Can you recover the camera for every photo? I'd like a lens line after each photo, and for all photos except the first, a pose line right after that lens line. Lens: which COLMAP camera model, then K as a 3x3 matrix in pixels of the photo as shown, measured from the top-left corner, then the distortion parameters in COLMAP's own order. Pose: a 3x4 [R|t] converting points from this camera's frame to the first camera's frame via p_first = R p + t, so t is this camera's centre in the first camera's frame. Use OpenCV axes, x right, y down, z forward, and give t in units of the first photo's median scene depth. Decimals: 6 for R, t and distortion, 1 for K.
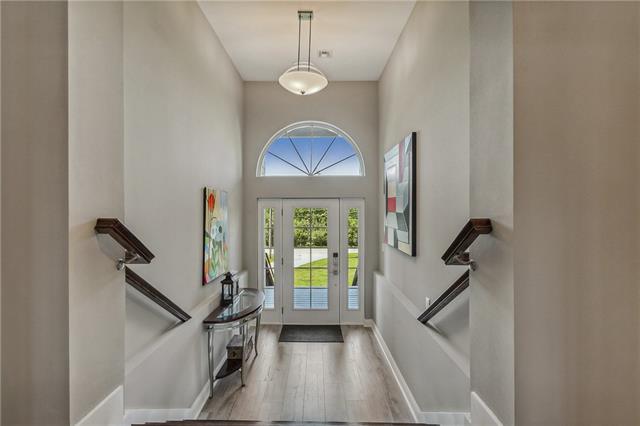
lens RADIAL K [[290.0, 0, 319.4], [0, 290.0, 212.3], [0, 0, 1]] dist [-0.002694, 0.000006]
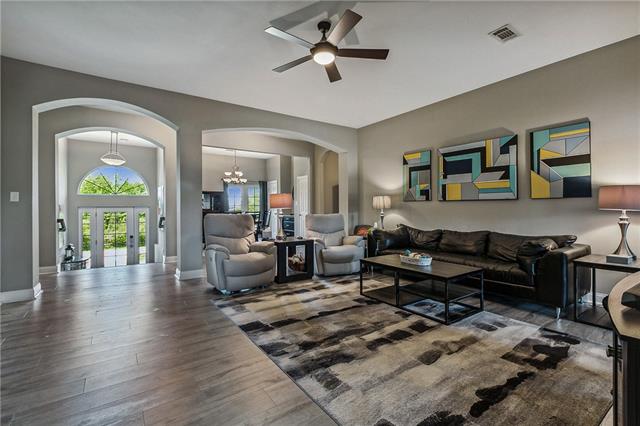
lens RADIAL K [[290.0, 0, 316.4], [0, 290.0, 210.9], [0, 0, 1]] dist [-0.002694, 0.000006]
pose [[0.827543, -0.004001, 0.561388, -0.006763], [0.004488, 0.999990, 0.000511, -0.019950], [-0.561384, 0.002097, 0.827553, -1.238326]]
